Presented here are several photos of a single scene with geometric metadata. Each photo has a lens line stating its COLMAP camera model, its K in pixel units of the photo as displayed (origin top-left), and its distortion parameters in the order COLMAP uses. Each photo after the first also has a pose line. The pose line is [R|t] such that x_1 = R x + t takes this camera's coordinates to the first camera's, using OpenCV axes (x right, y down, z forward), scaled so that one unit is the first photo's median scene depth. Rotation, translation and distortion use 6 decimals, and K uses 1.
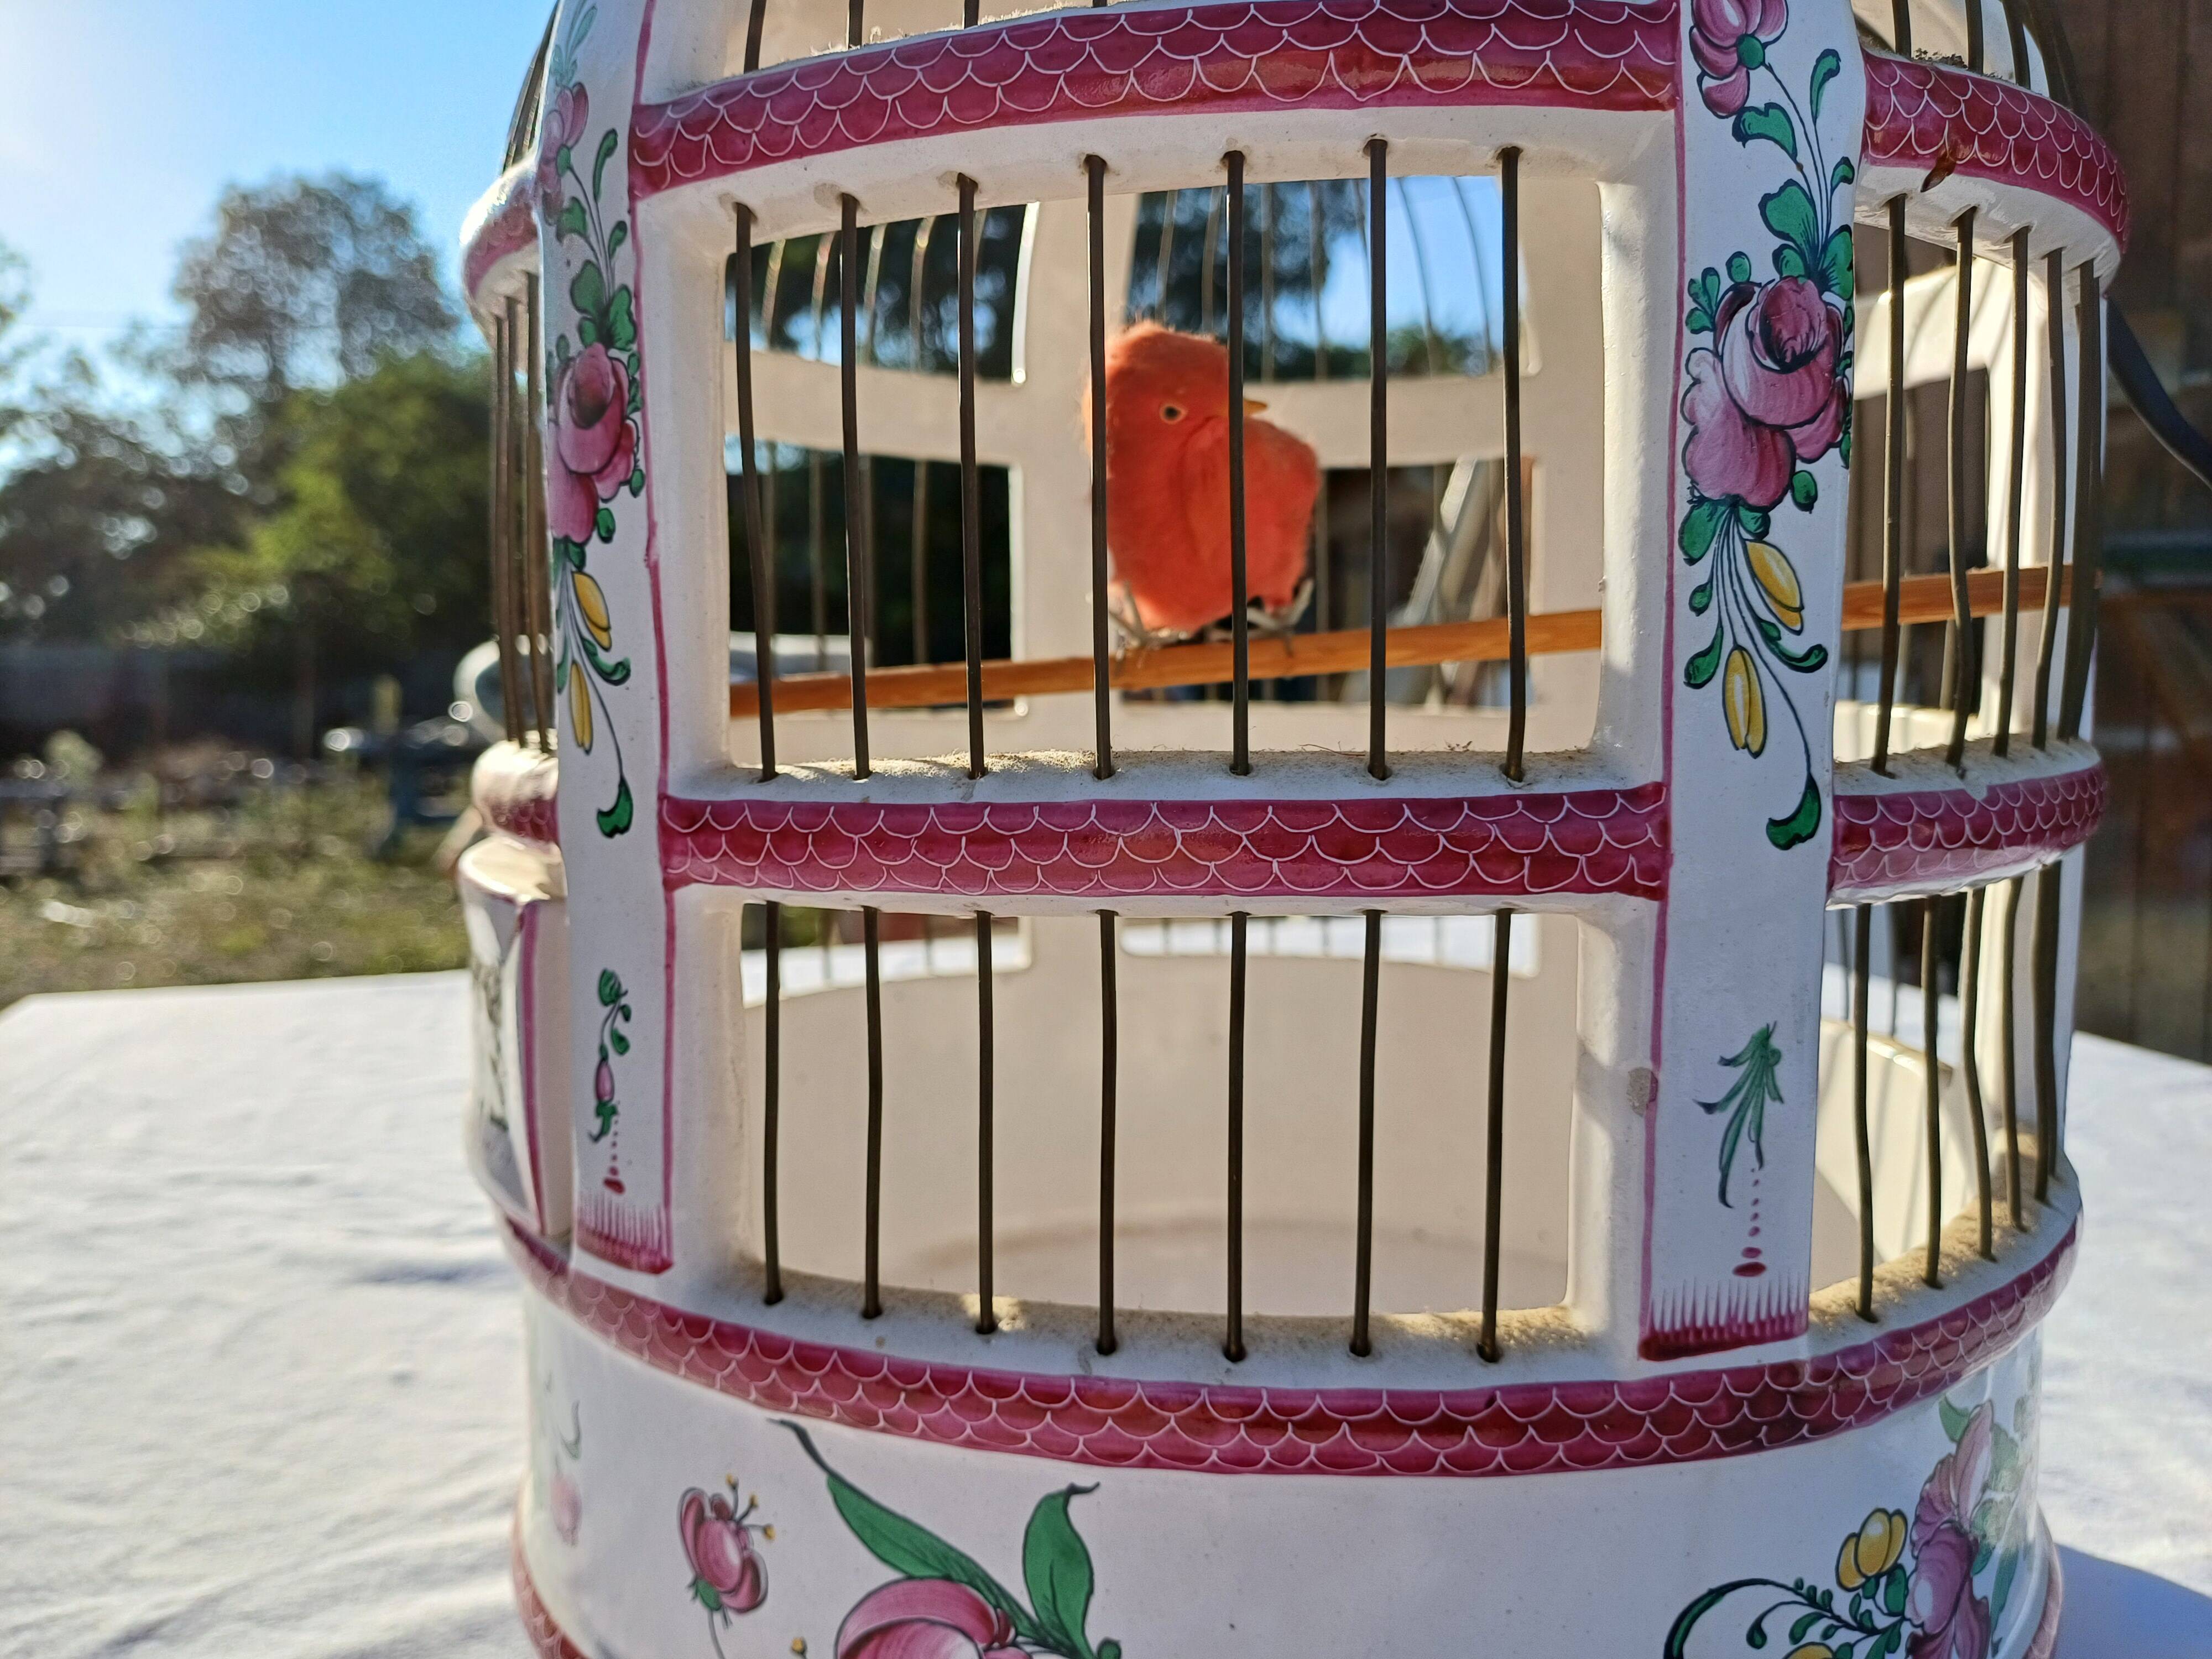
lens RADIAL K [[1718.1, 0, 1094.4], [0, 1718.1, 830.9], [0, 0, 1]] dist [0.069012, -0.118446]
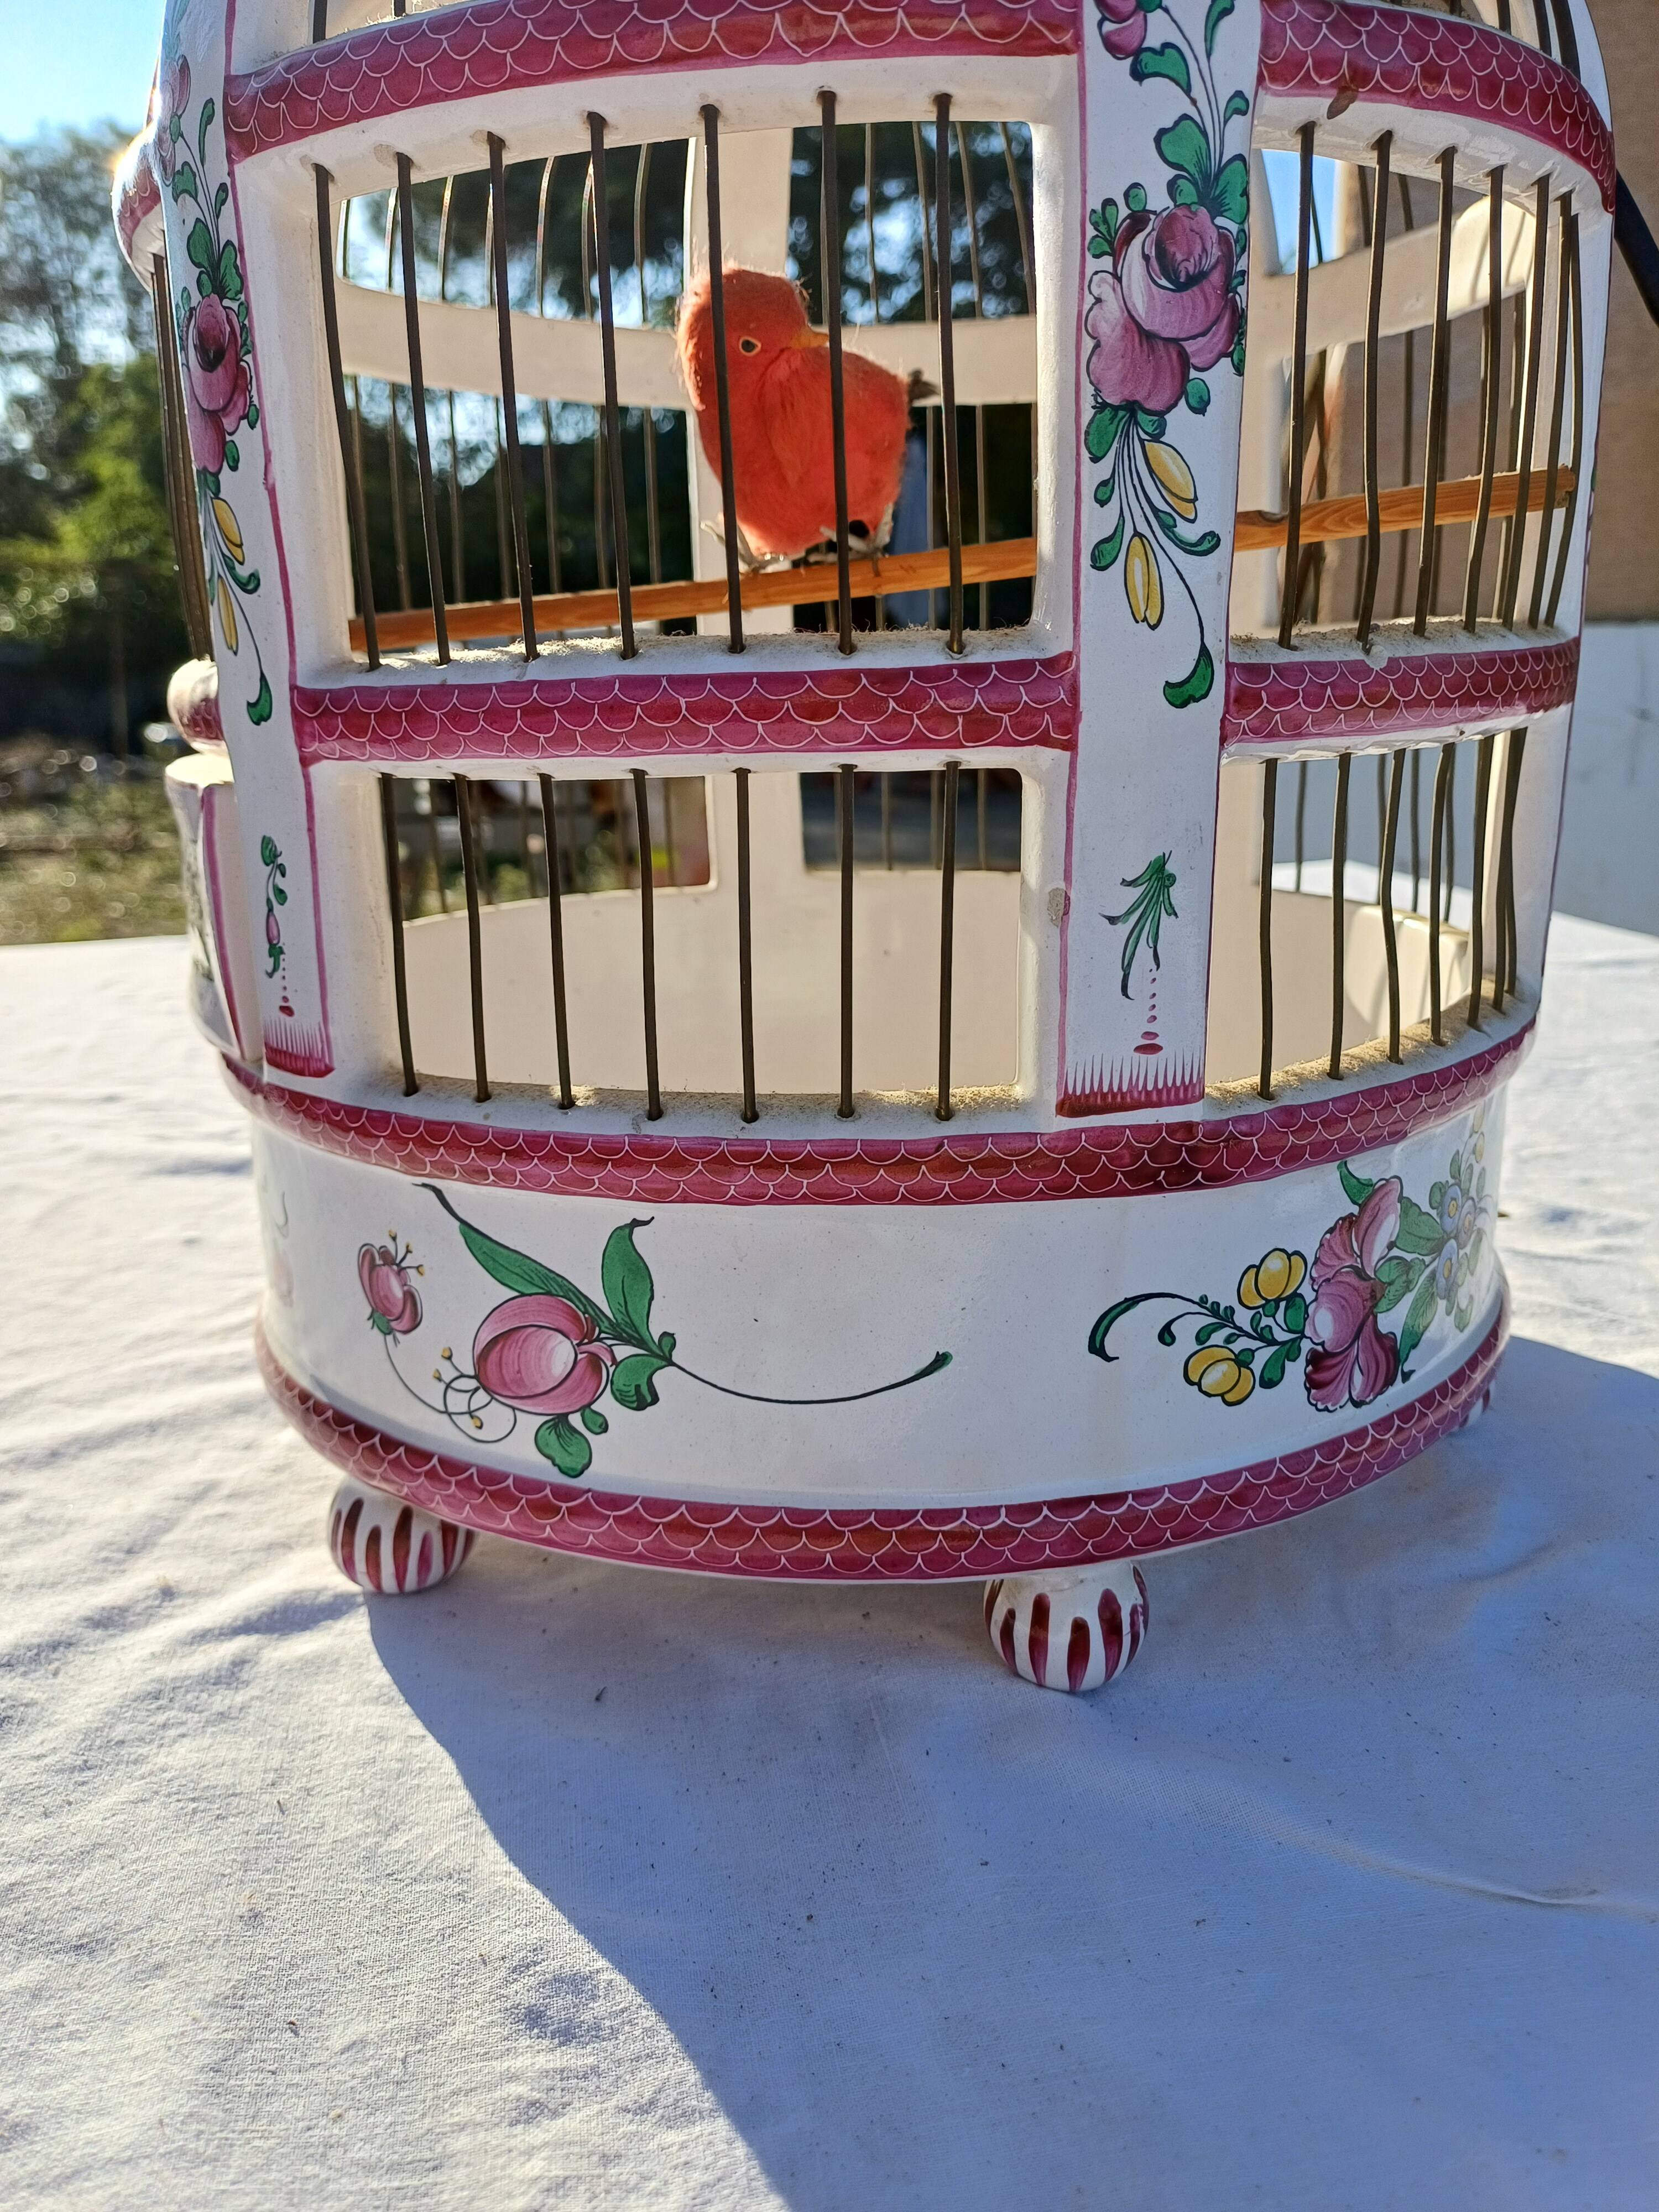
lens RADIAL K [[1715.9, 0, 832.0], [0, 1715.9, 1118.2], [0, 0, 1]] dist [0.091919, -0.132556]
pose [[0.998753, -0.006797, -0.049450, 0.198497], [0.015127, 0.985313, 0.170088, 0.080692], [0.047568, -0.170624, 0.984187, -0.258916]]
